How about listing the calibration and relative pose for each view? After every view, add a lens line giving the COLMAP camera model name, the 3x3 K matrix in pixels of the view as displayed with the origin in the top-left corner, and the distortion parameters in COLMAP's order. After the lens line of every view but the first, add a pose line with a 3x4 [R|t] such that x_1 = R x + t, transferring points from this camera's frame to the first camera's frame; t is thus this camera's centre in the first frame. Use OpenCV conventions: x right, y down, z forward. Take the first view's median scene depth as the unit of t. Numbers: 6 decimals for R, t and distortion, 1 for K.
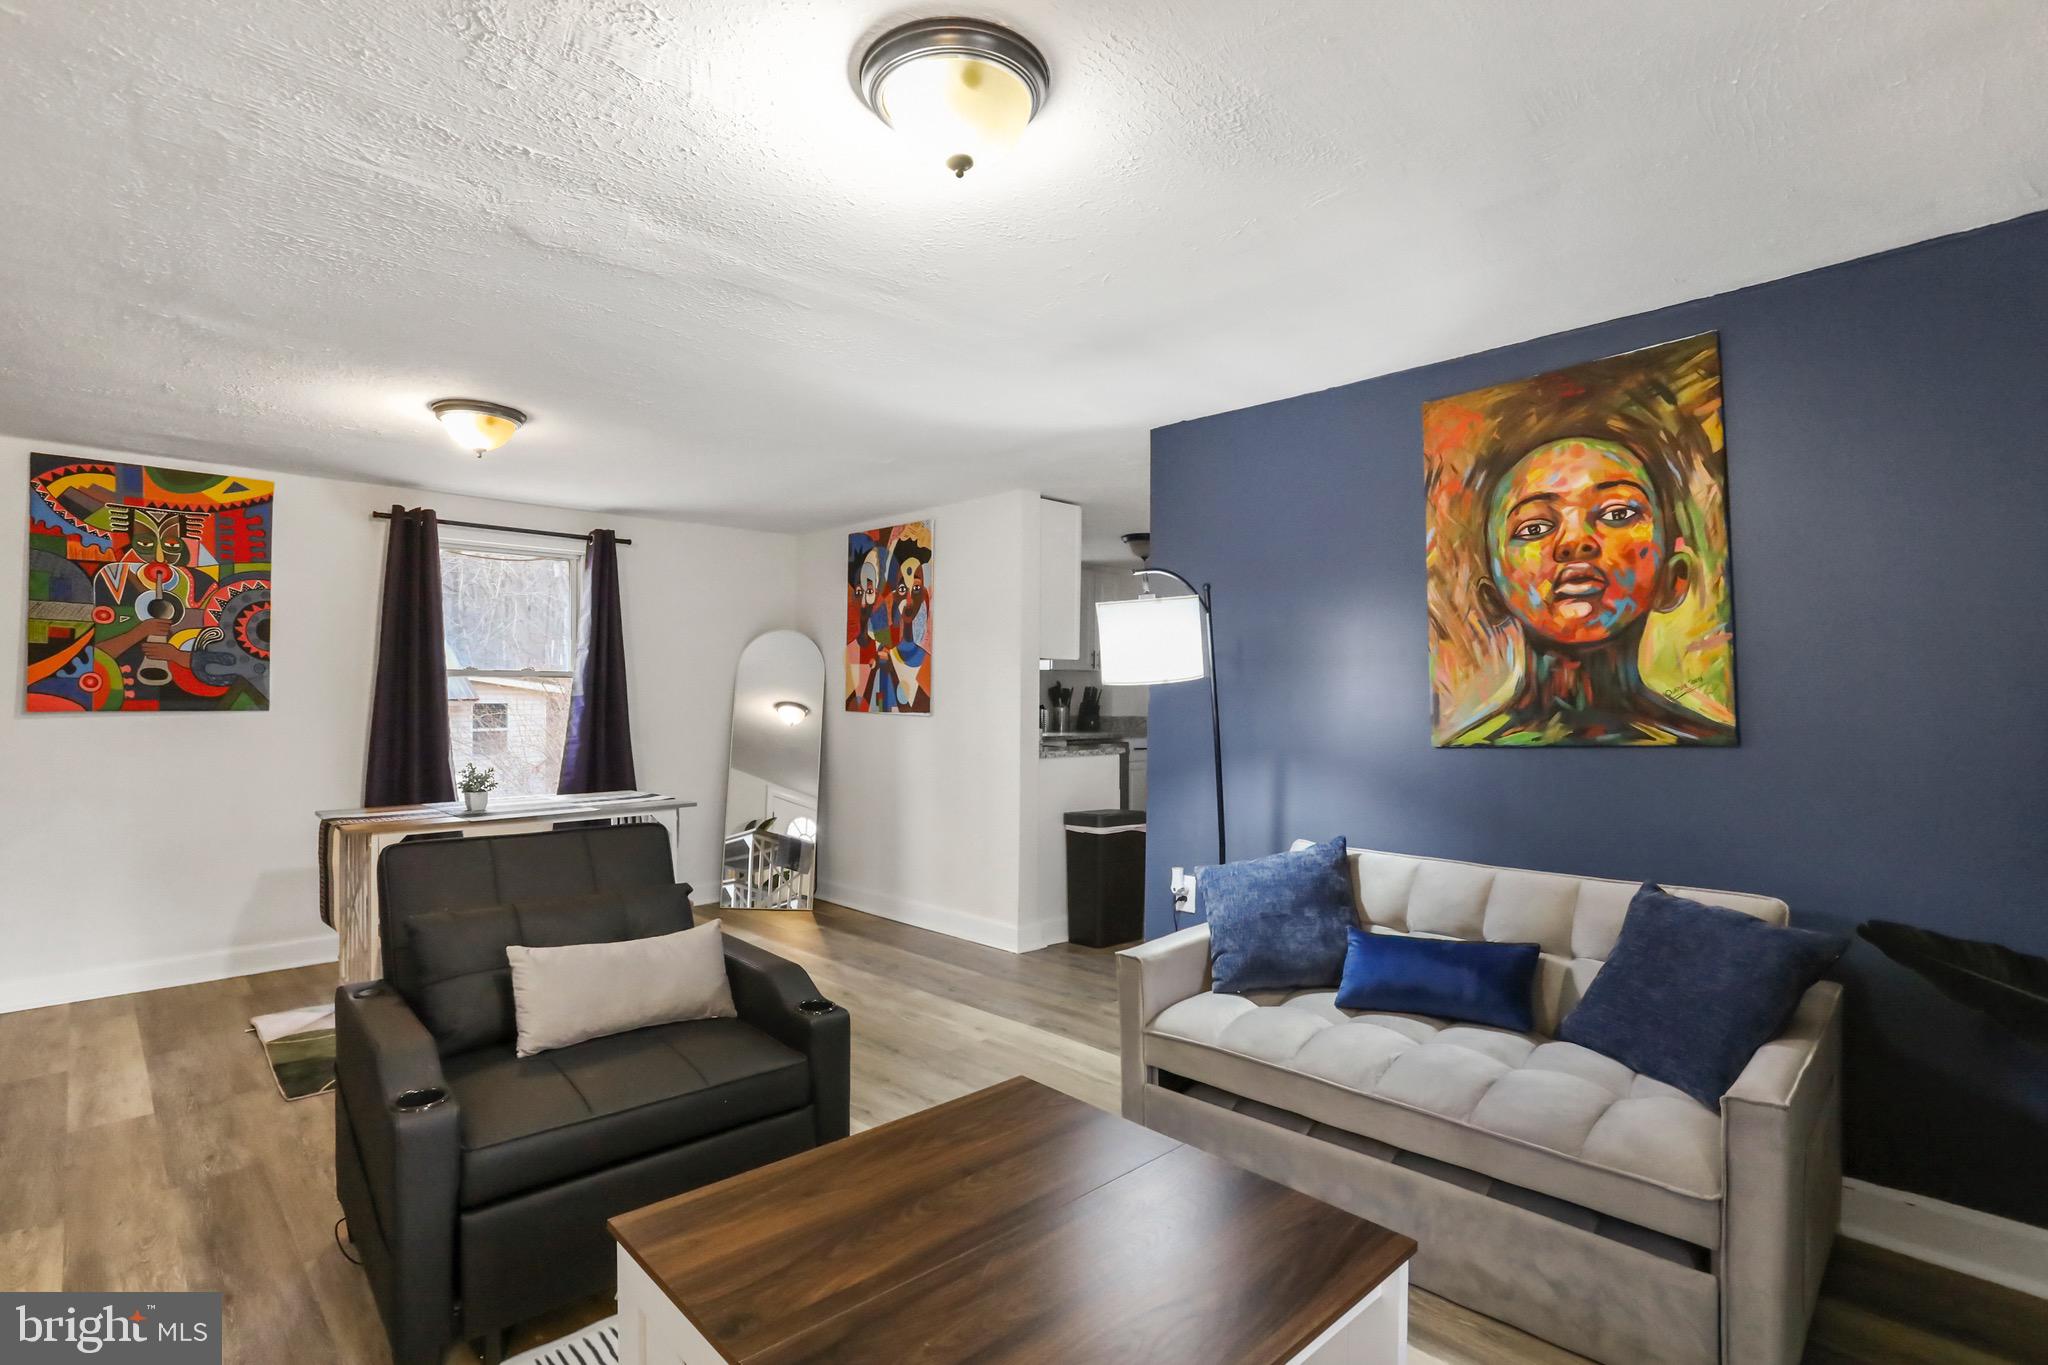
lens RADIAL K [[1024.6, 0, 1051.4], [0, 1024.6, 673.7], [0, 0, 1]] dist [-0.034736, 0.013684]
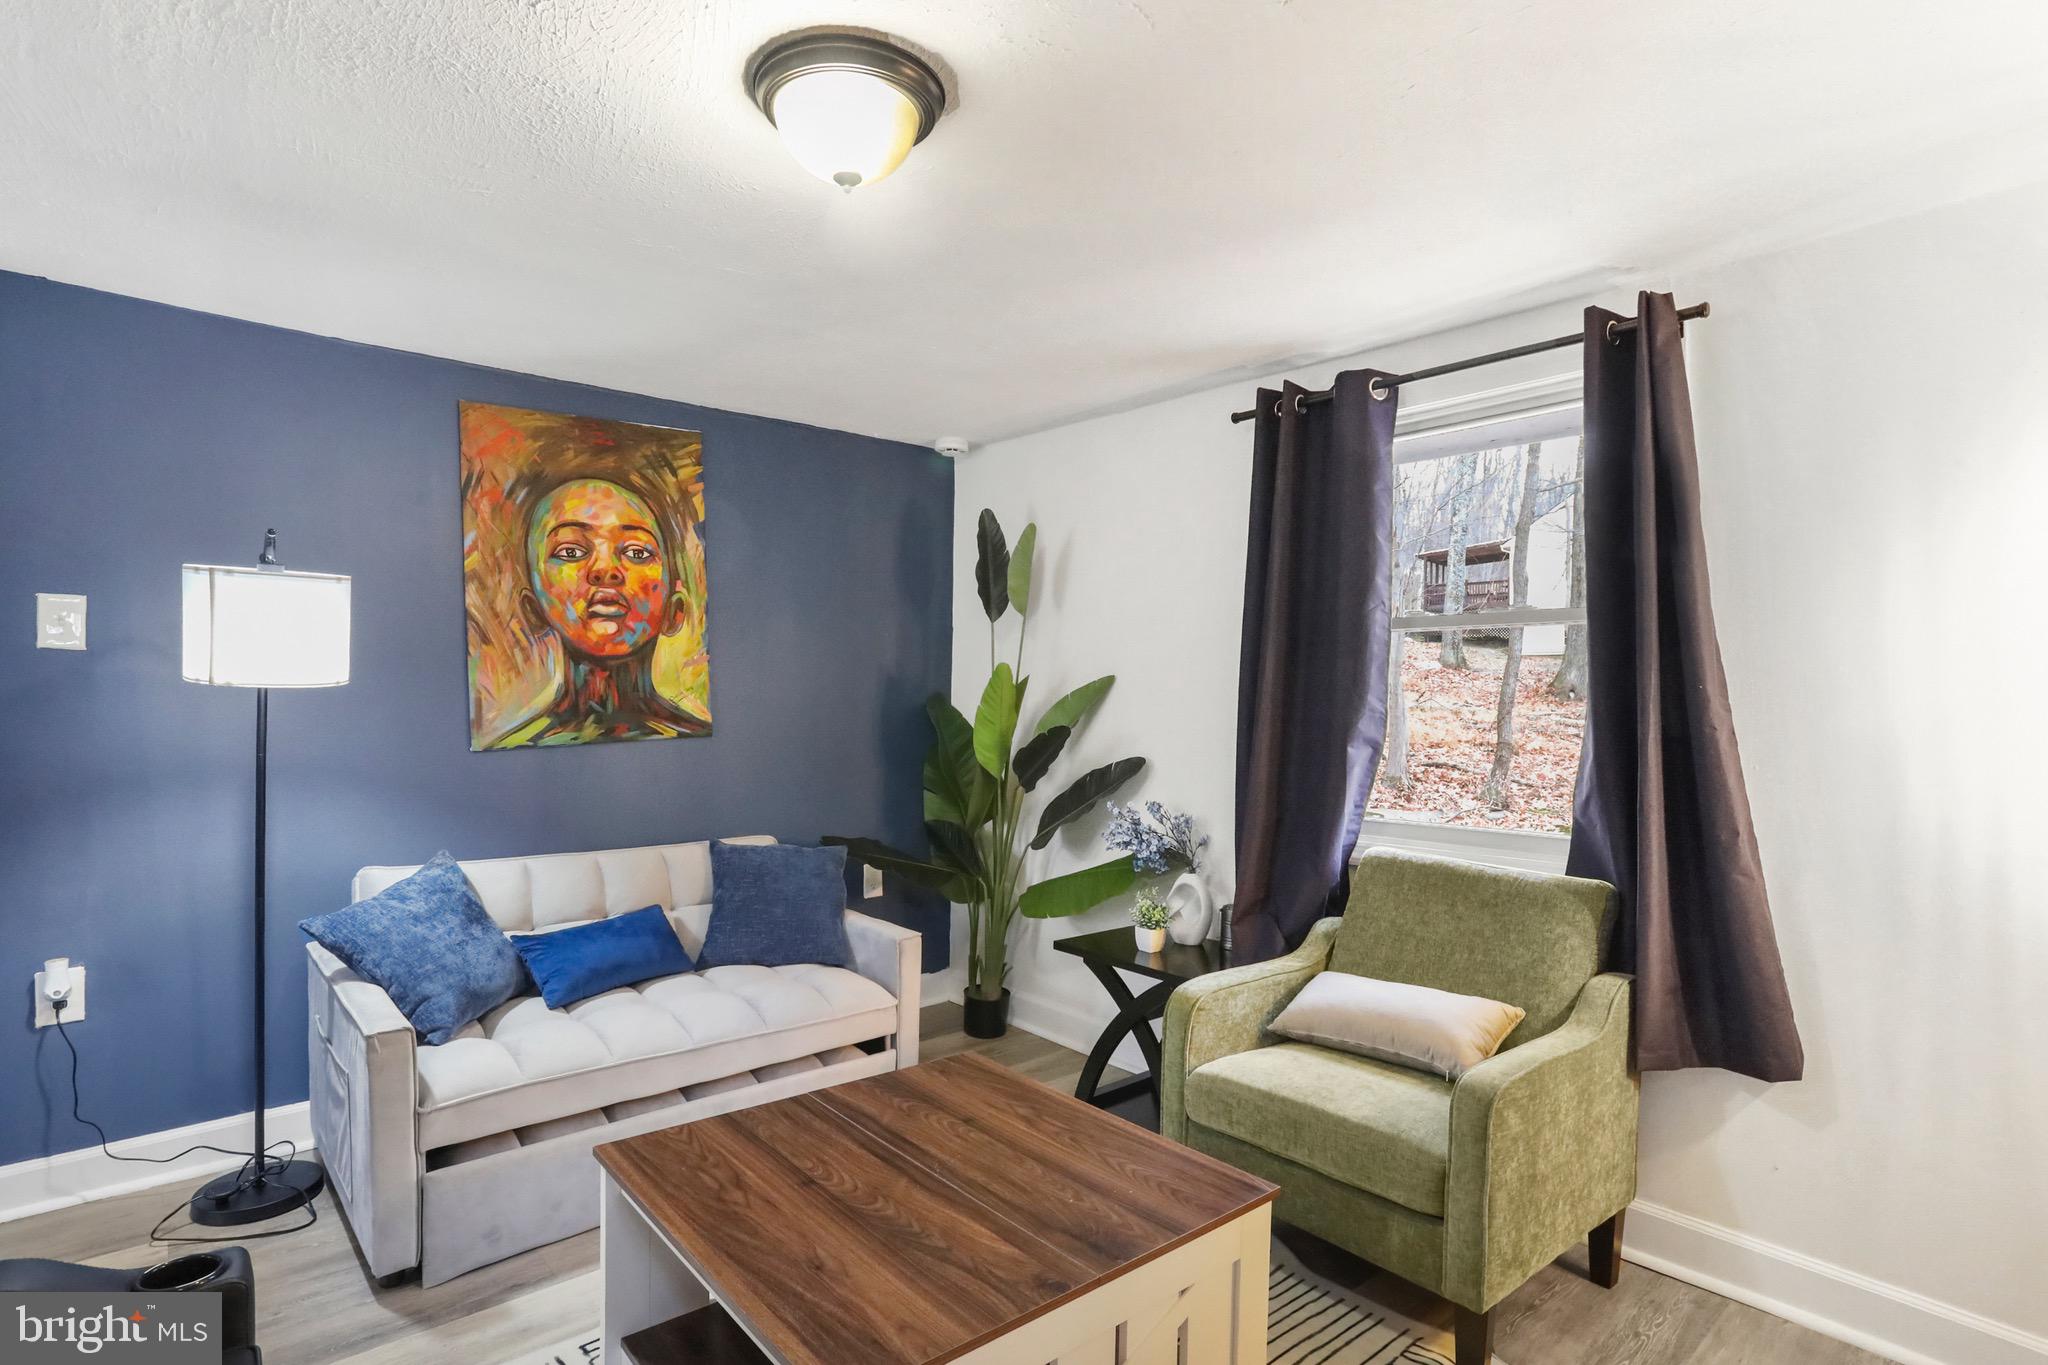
lens RADIAL K [[1024.6, 0, 1023.2], [0, 1024.6, 701.9], [0, 0, 1]] dist [-0.034736, 0.013684]
pose [[0.052680, -0.005693, 0.998595, -0.646825], [-0.025465, 0.999651, 0.007042, 0.002923], [-0.998287, -0.025801, 0.052517, 0.452999]]
